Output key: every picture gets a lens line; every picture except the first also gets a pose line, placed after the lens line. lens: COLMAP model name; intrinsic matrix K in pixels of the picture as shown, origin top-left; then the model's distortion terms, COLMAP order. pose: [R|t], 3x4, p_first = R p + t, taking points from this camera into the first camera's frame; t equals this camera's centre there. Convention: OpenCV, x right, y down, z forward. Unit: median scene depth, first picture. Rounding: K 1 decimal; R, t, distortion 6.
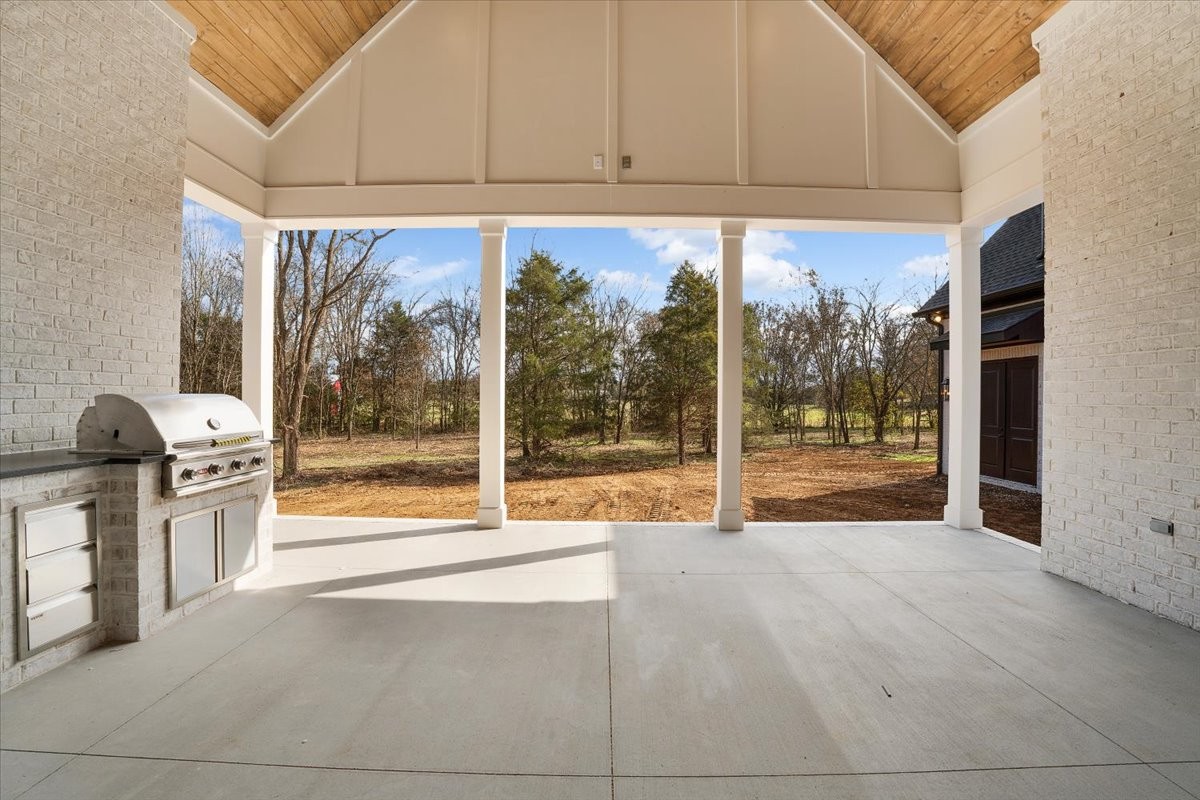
lens RADIAL K [[525.7, 0, 601.3], [0, 525.7, 388.9], [0, 0, 1]] dist [-0.072670, 0.017471]
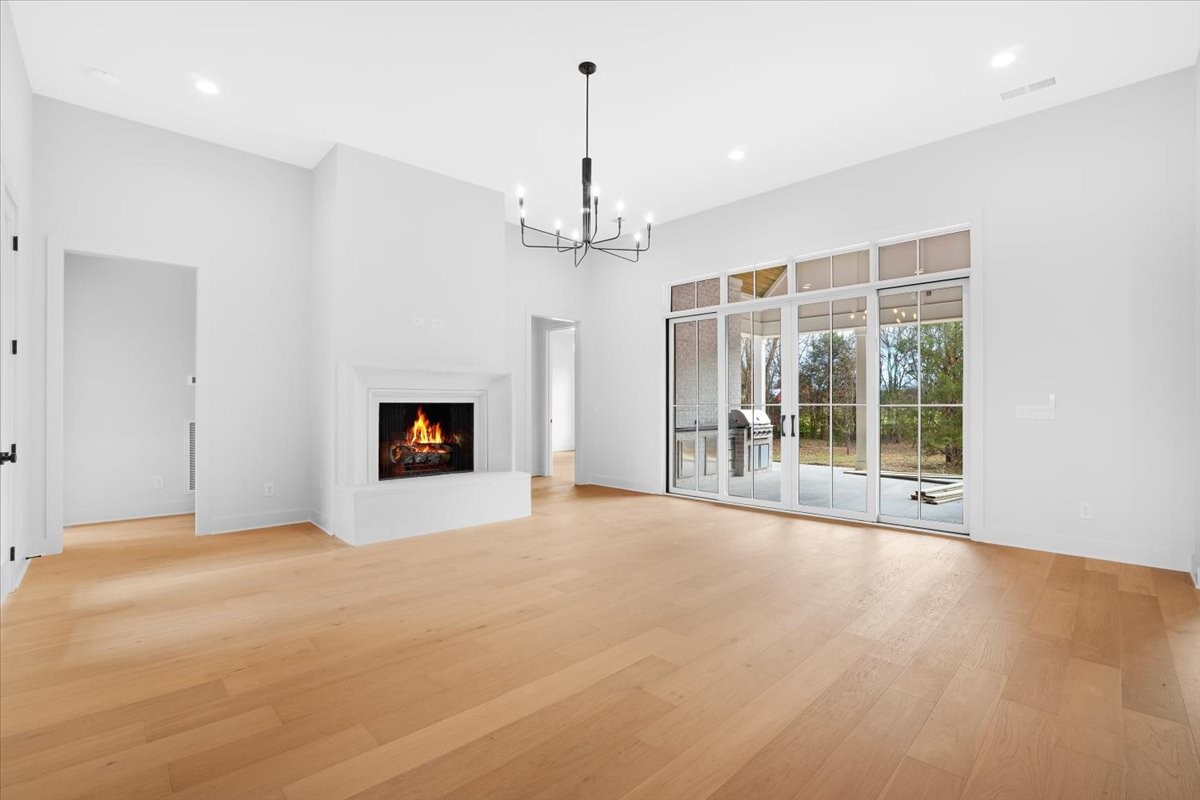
lens RADIAL K [[571.1, 0, 599.4], [0, 571.1, 396.4], [0, 0, 1]] dist [-0.068493, 0.019747]
pose [[0.715891, -0.009201, -0.698151, 1.141659], [0.005624, 0.999957, -0.007412, -0.057885], [0.698189, 0.001380, 0.715912, -2.534960]]
